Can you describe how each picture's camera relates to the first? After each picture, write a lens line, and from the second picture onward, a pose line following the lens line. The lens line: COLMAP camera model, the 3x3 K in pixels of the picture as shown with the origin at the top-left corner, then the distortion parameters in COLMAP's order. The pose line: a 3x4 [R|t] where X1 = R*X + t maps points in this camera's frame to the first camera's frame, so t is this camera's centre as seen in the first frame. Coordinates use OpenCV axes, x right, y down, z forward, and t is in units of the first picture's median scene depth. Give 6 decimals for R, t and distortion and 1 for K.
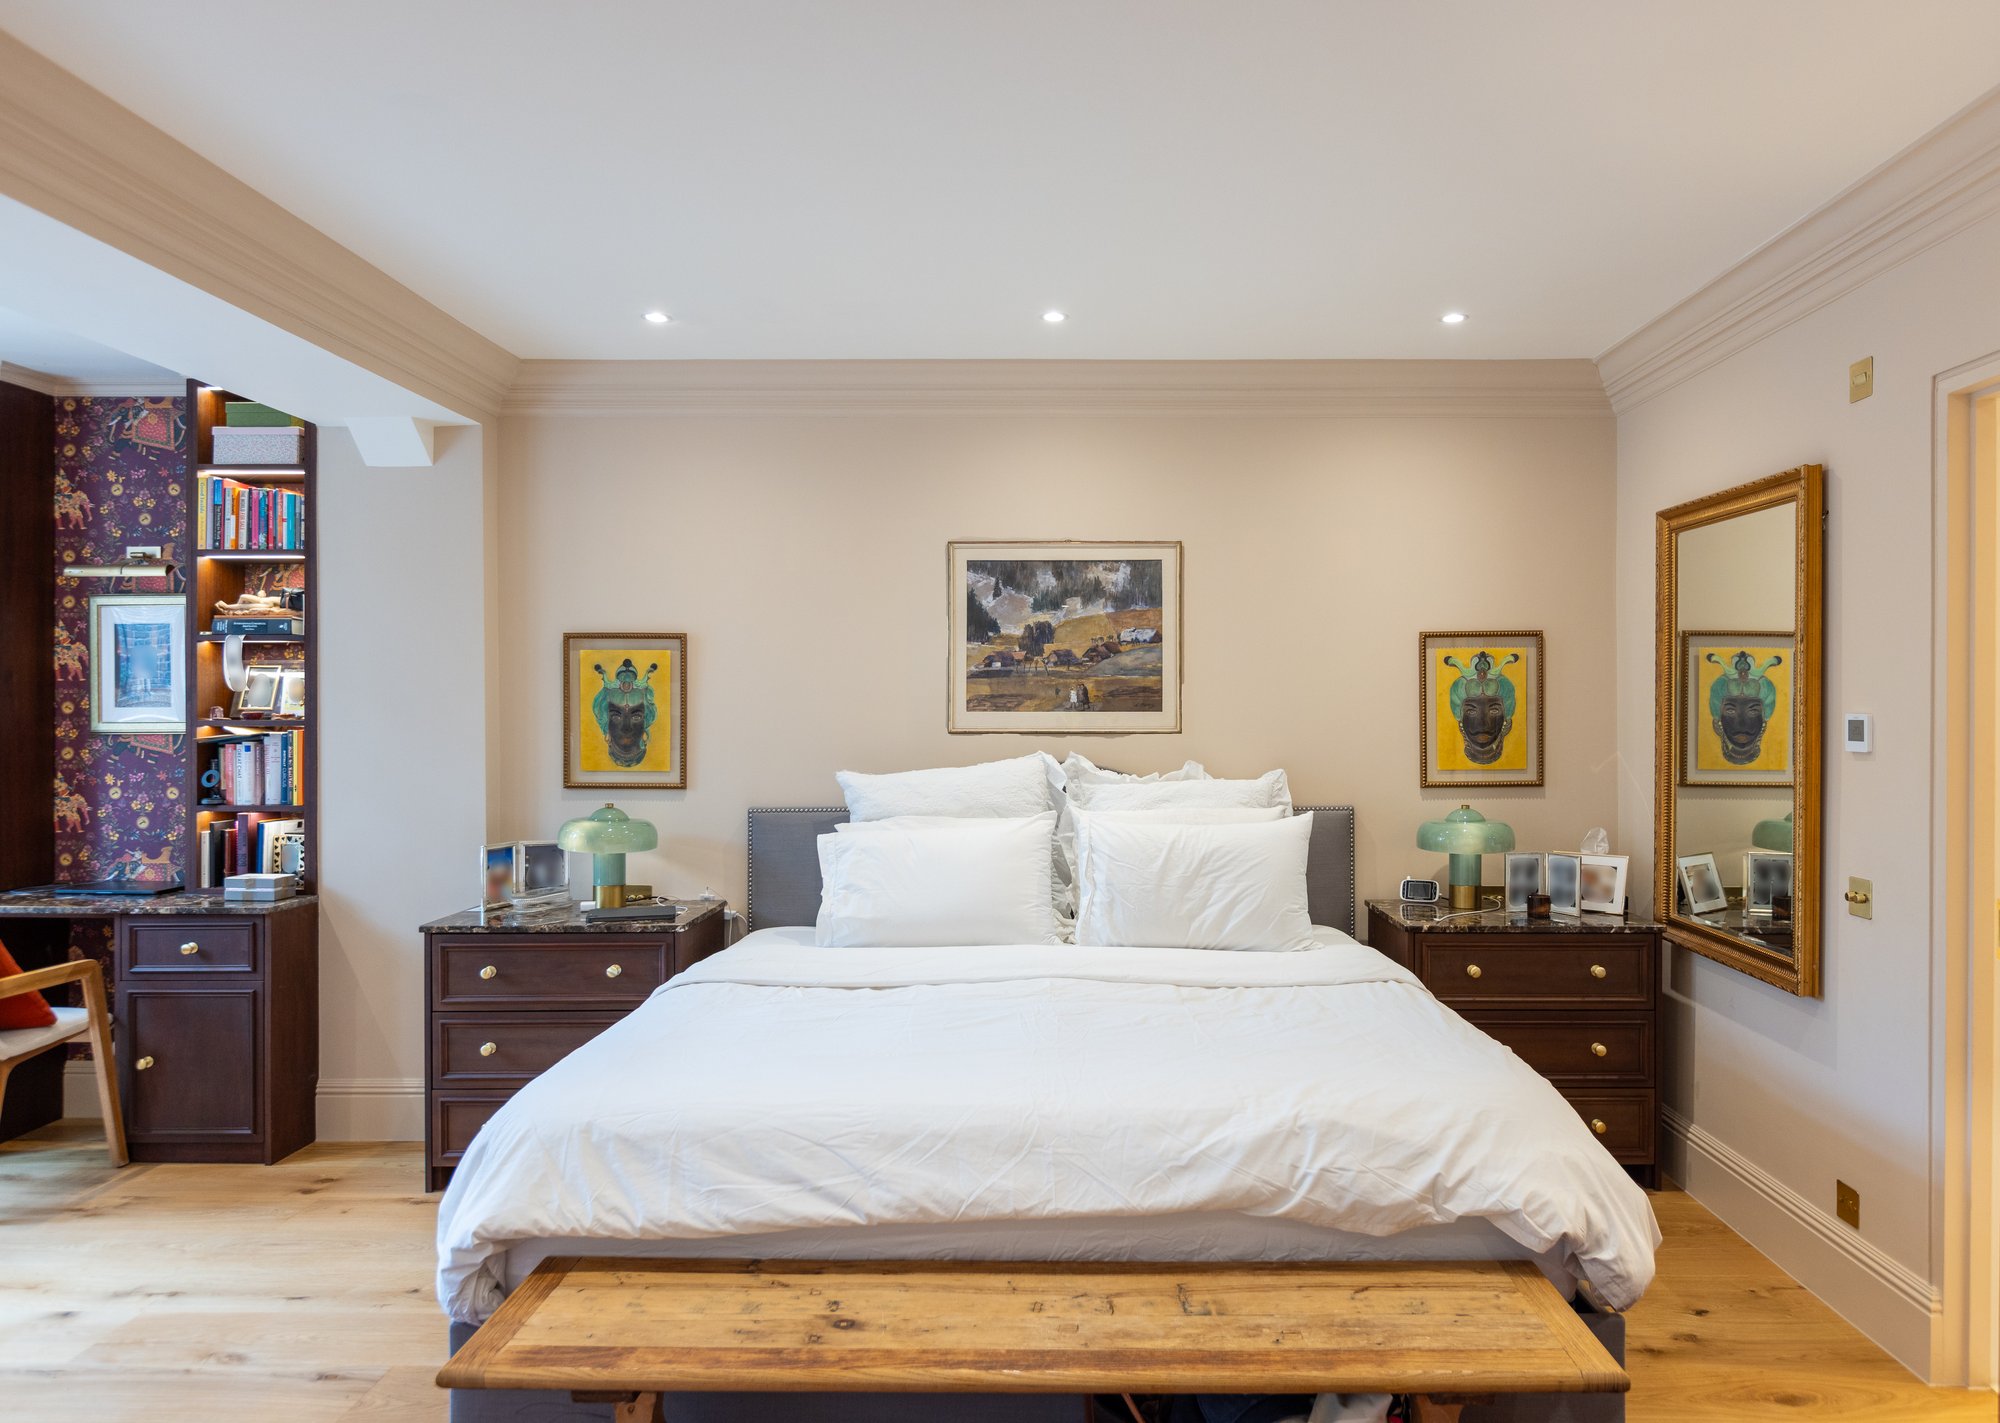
lens RADIAL K [[1379.0, 0, 1049.4], [0, 1379.0, 716.1], [0, 0, 1]] dist [0.000022, -0.002332]
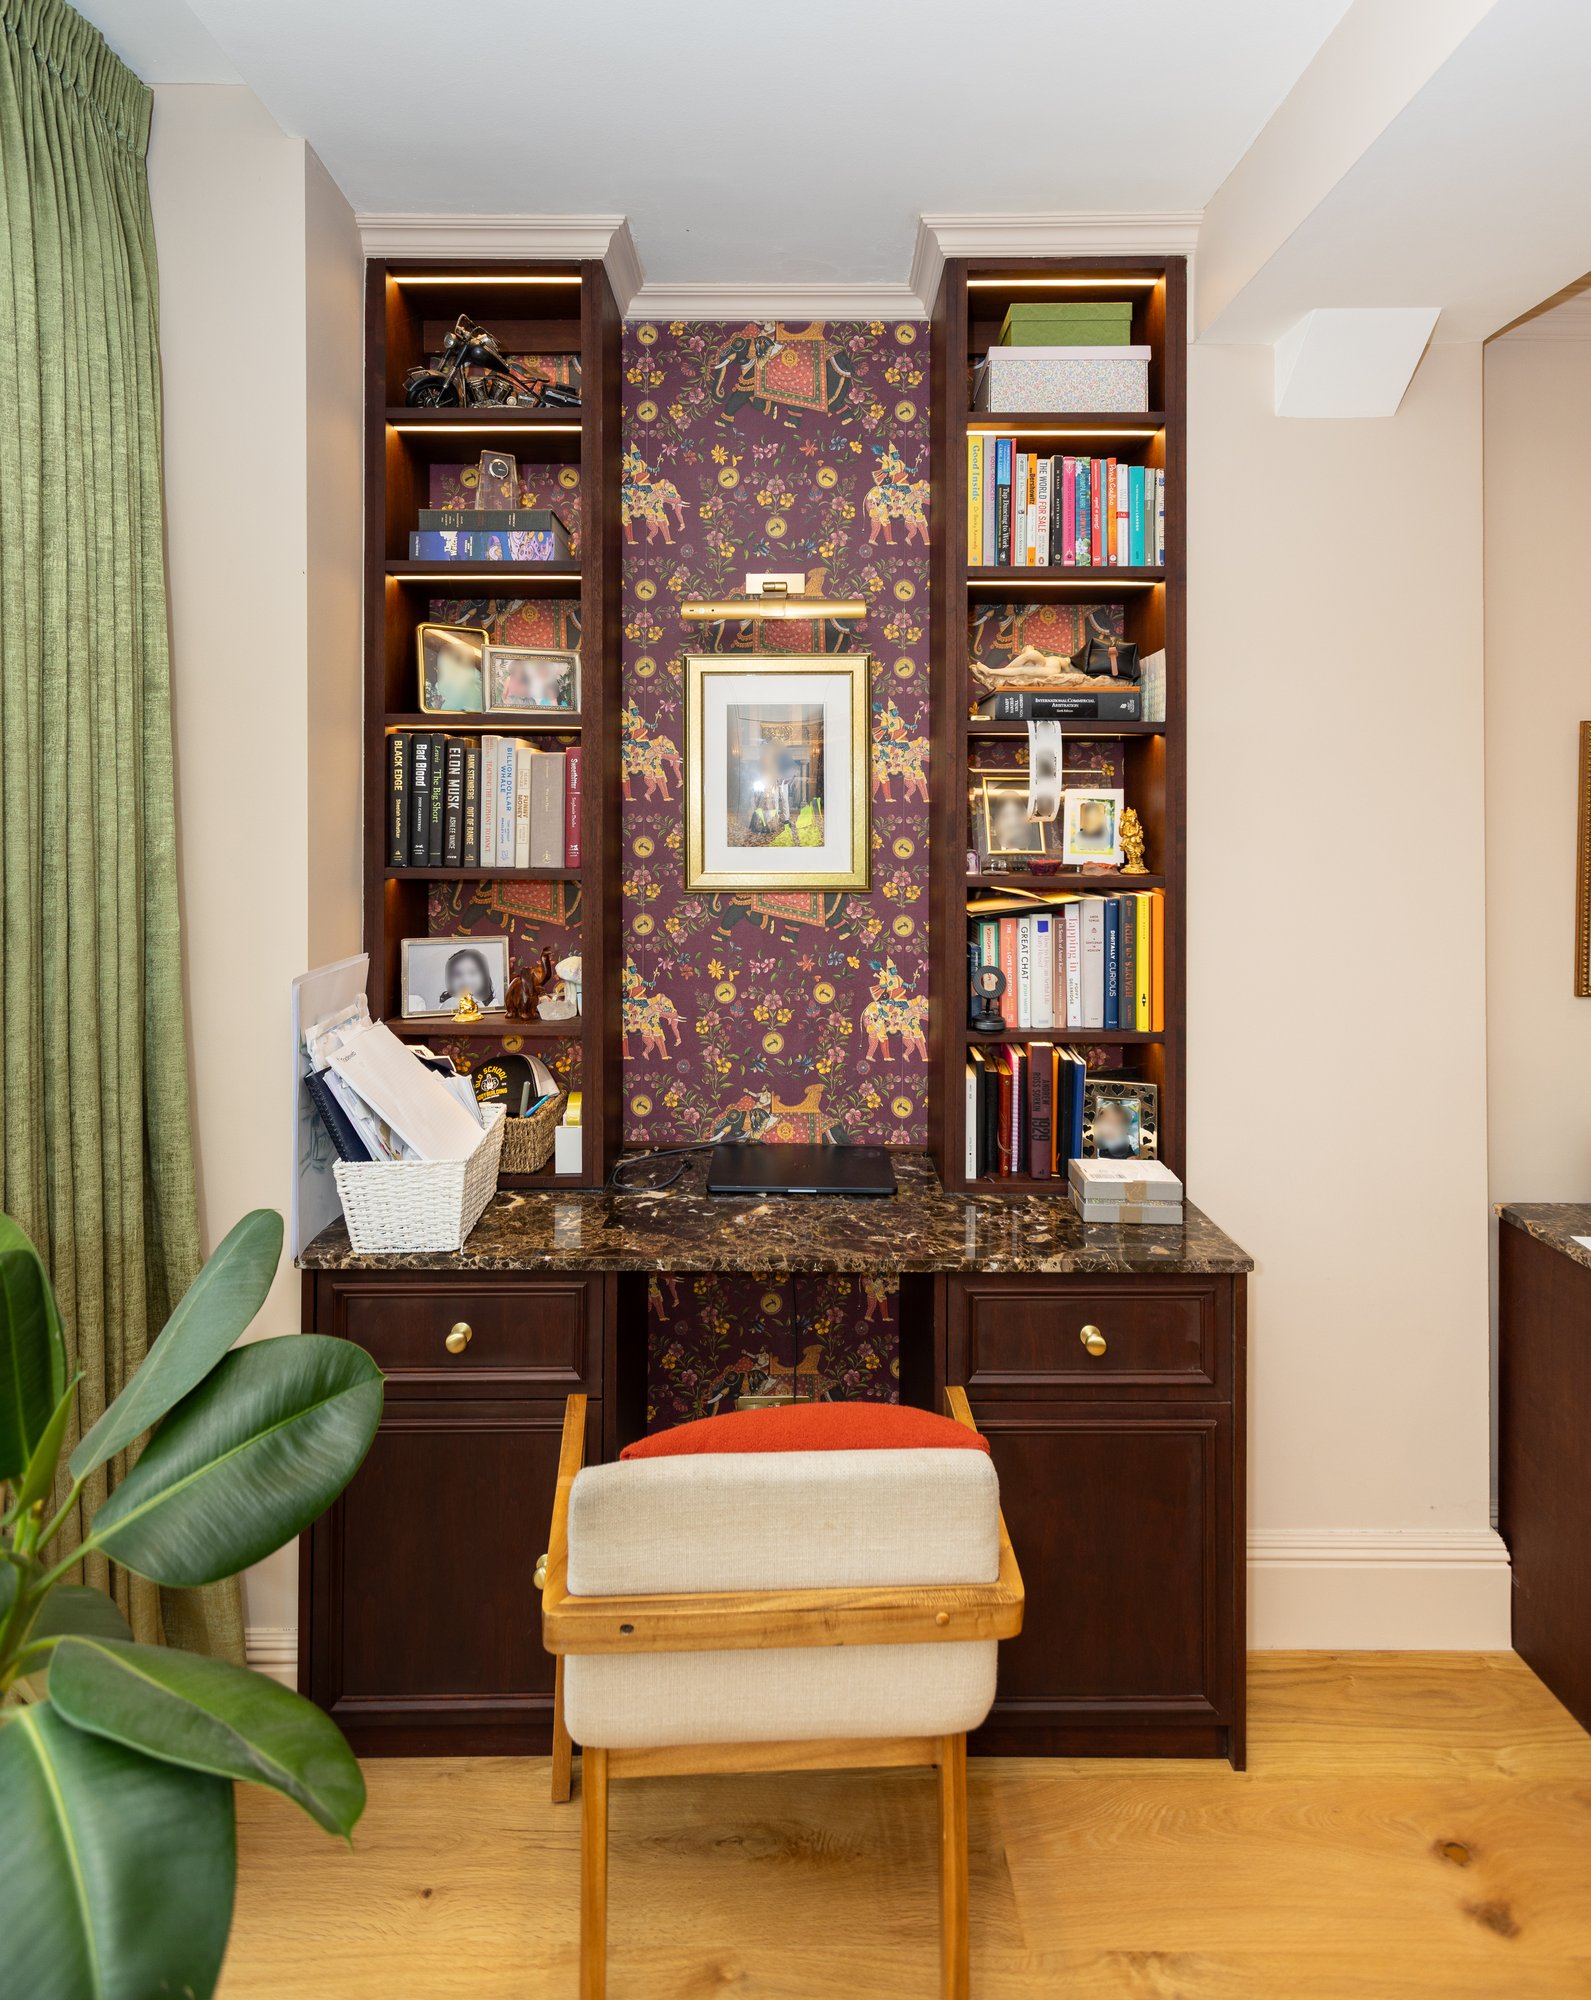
lens RADIAL K [[1102.4, 0, 793.8], [0, 1102.4, 809.5], [0, 0, 1]] dist [-0.004264, 0.001077]
pose [[0.999987, 0.003468, 0.003649, -0.675019], [-0.003448, 0.999978, -0.005579, -0.020441], [-0.003668, 0.005566, 0.999978, 0.549287]]
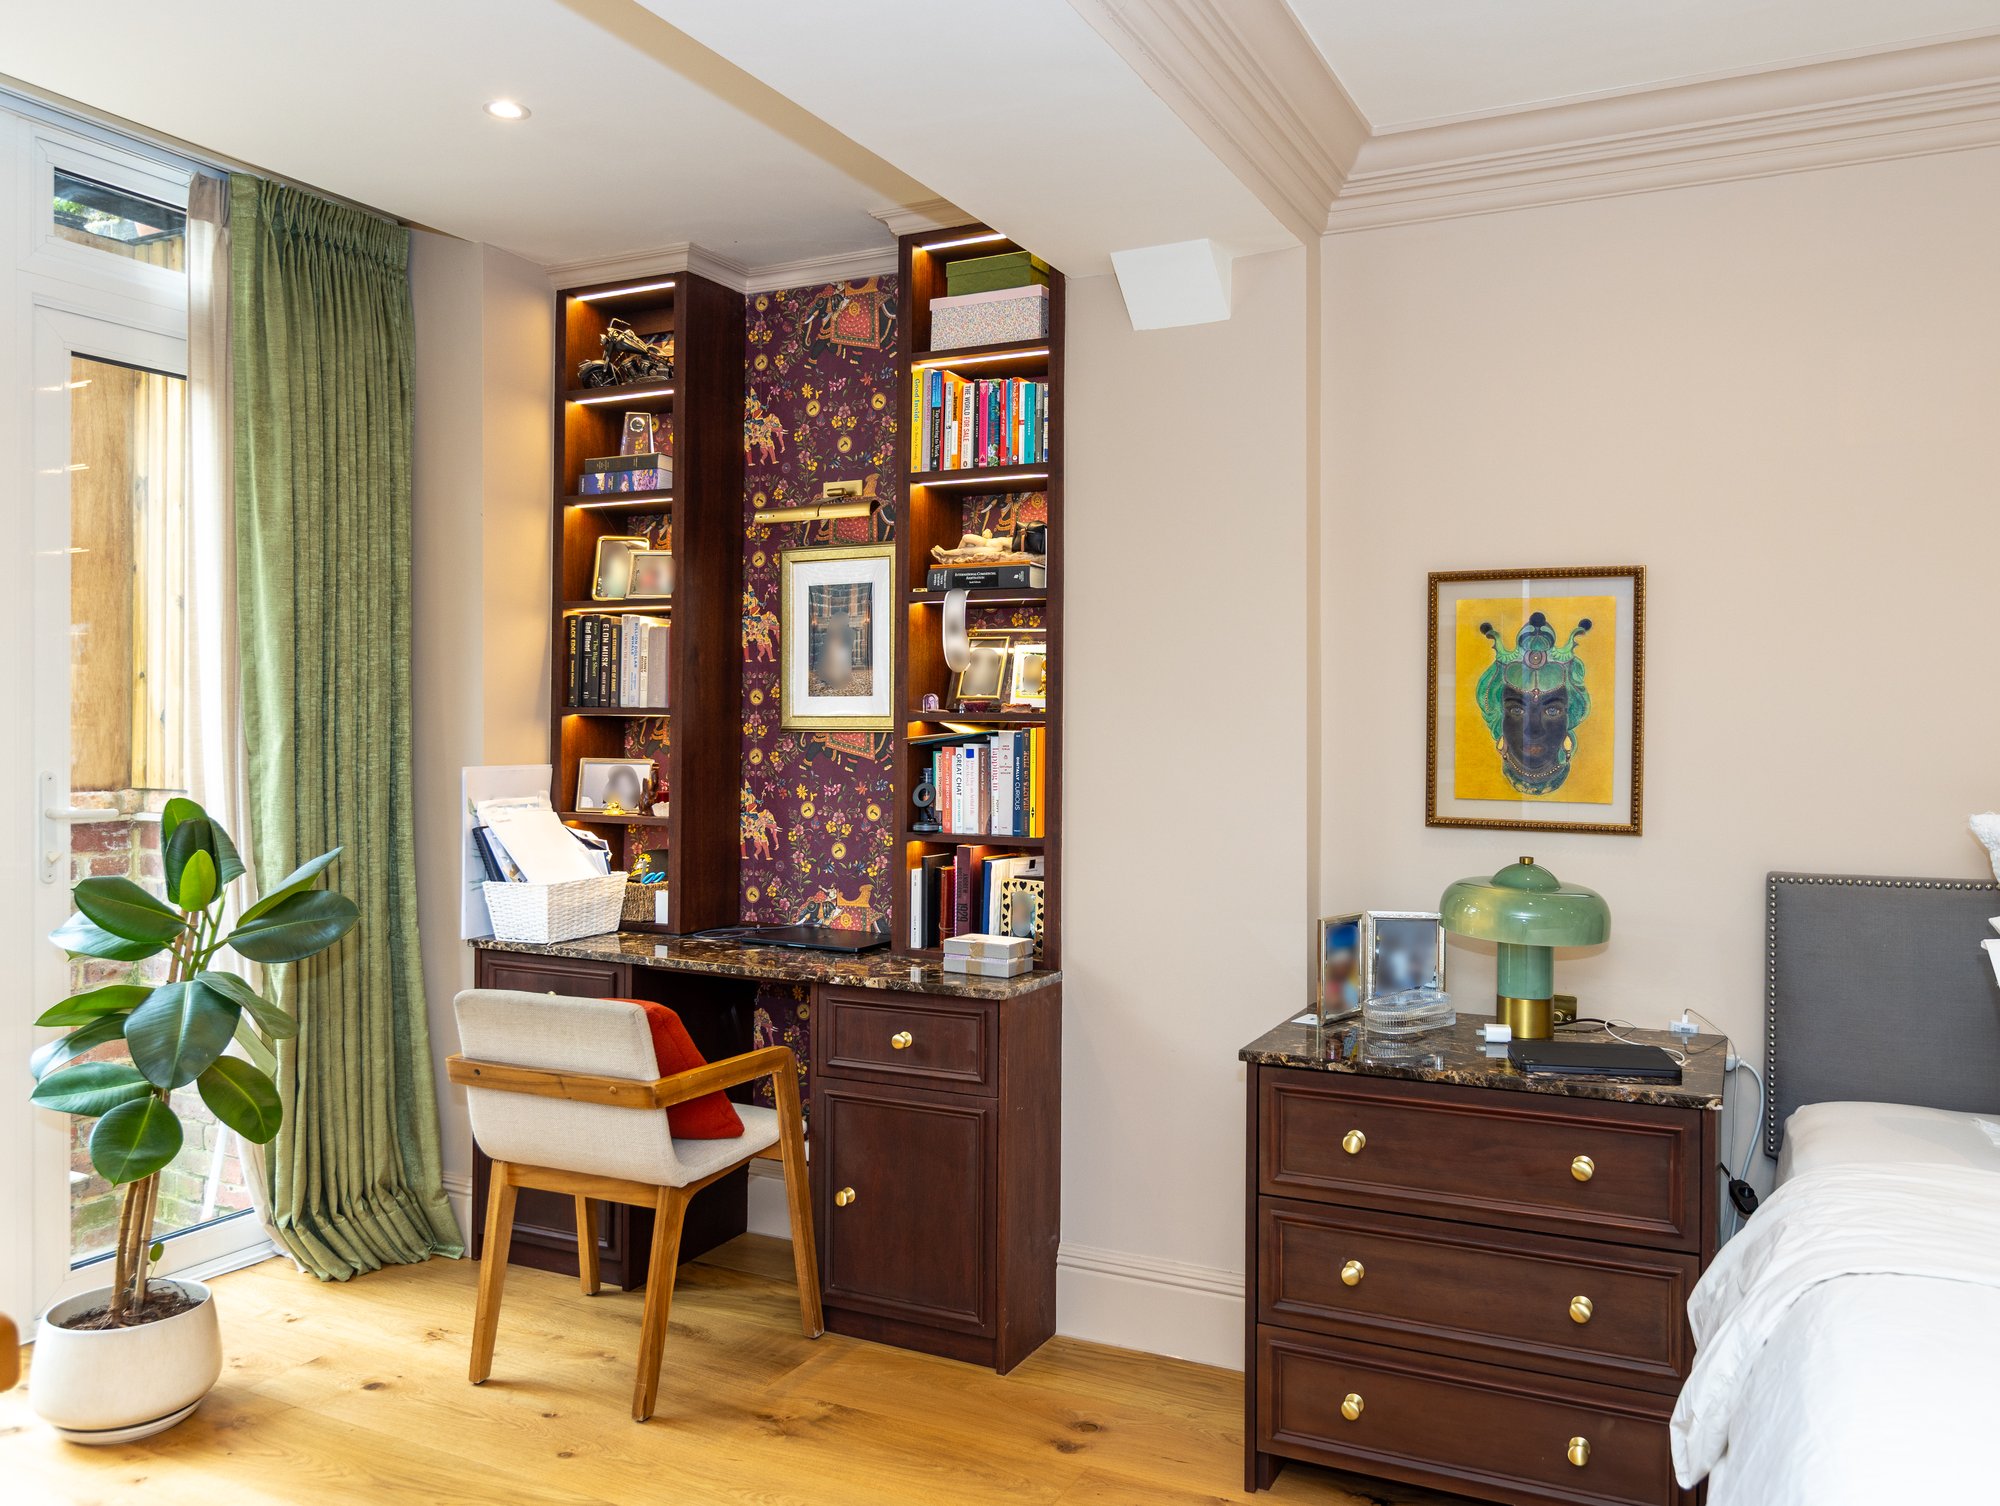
lens RADIAL K [[1535.4, 0, 995.4], [0, 1535.4, 725.9], [0, 0, 1]] dist [-0.002181, -0.003237]
pose [[0.897673, 0.007181, -0.440605, -0.223497], [-0.008299, 0.999965, -0.000610, 0.009792], [0.440585, 0.004204, 0.897701, 0.301092]]
